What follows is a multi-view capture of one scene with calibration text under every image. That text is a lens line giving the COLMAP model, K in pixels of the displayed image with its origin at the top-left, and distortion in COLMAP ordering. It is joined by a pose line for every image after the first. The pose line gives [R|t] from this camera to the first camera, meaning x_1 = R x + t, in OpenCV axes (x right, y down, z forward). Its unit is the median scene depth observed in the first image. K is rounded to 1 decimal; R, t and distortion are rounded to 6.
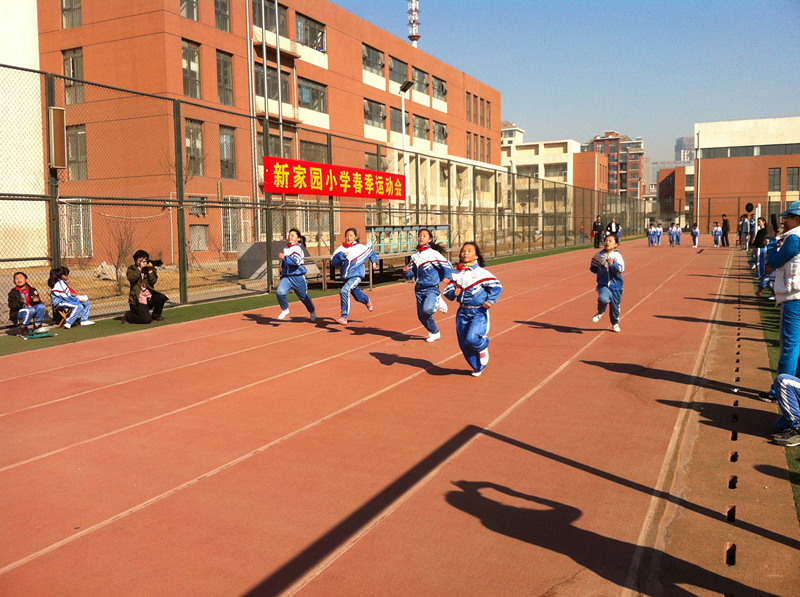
lens RADIAL K [[743.1, 0, 400.0], [0, 743.1, 298.5], [0, 0, 1]] dist [0.105147, -0.315066]
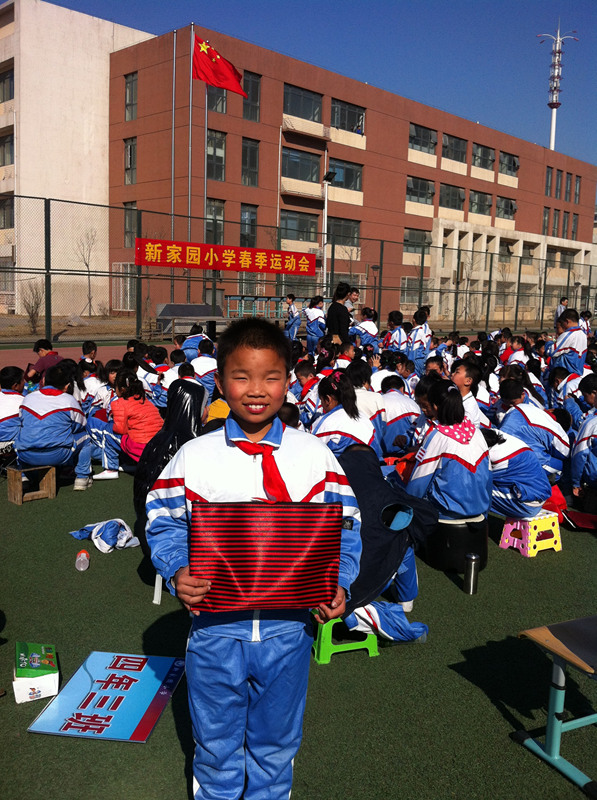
lens RADIAL K [[759.8, 0, 322.0], [0, 759.8, 402.4], [0, 0, 1]] dist [0.088582, -0.299475]
pose [[0.942278, 0.096059, -0.320758, 0.231540], [-0.082392, 0.995028, 0.055947, -0.001617], [0.324538, -0.026290, 0.945507, -0.067787]]
